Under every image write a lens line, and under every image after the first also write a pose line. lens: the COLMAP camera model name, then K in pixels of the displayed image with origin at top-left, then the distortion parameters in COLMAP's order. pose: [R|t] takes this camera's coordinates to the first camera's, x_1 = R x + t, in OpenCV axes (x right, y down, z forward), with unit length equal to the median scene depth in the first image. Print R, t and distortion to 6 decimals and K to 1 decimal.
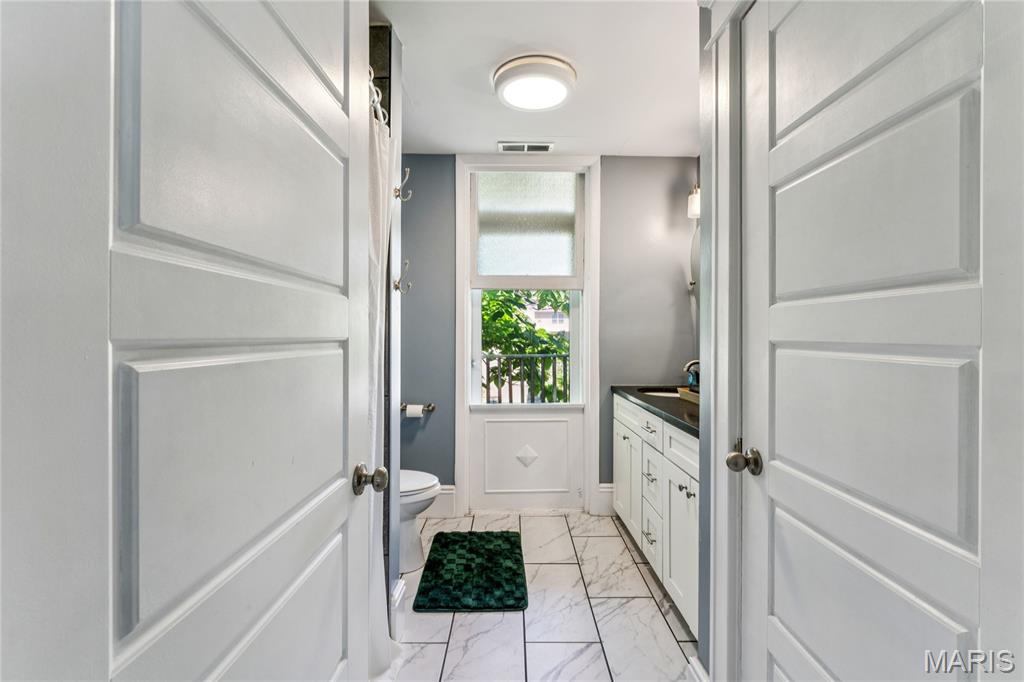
lens RADIAL K [[447.8, 0, 512.5], [0, 447.8, 337.6], [0, 0, 1]] dist [-0.001358, 0.000041]
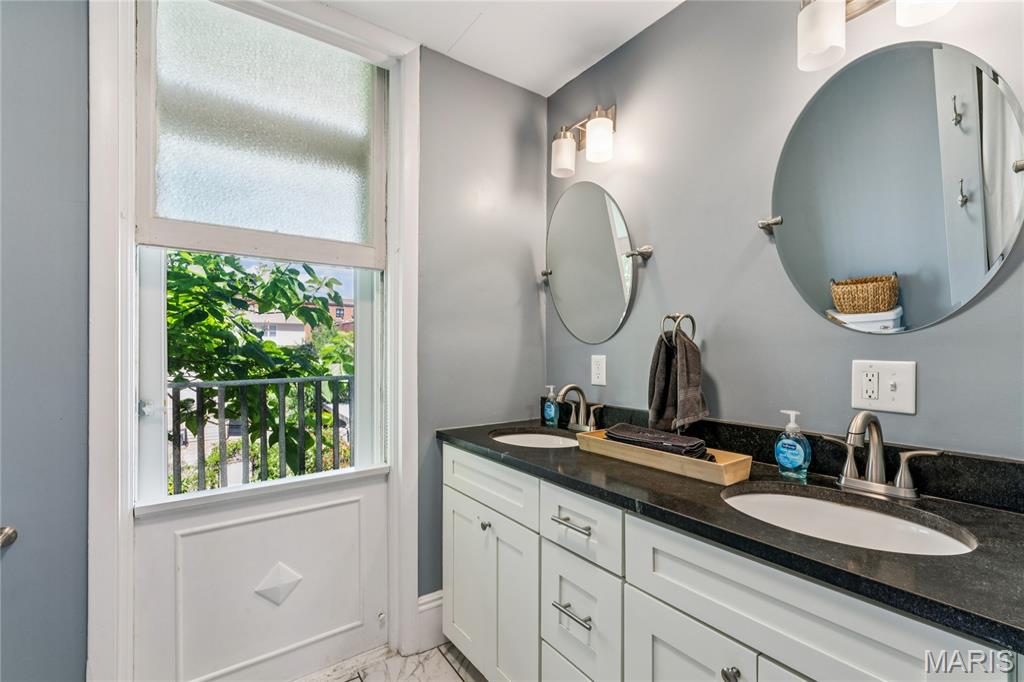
lens RADIAL K [[447.8, 0, 510.7], [0, 447.8, 347.2], [0, 0, 1]] dist [-0.001358, 0.000041]
pose [[0.825438, -0.003861, 0.564479, -0.036830], [0.009263, 0.999935, -0.006705, -0.000805], [-0.564416, 0.010764, 0.825420, 0.421237]]
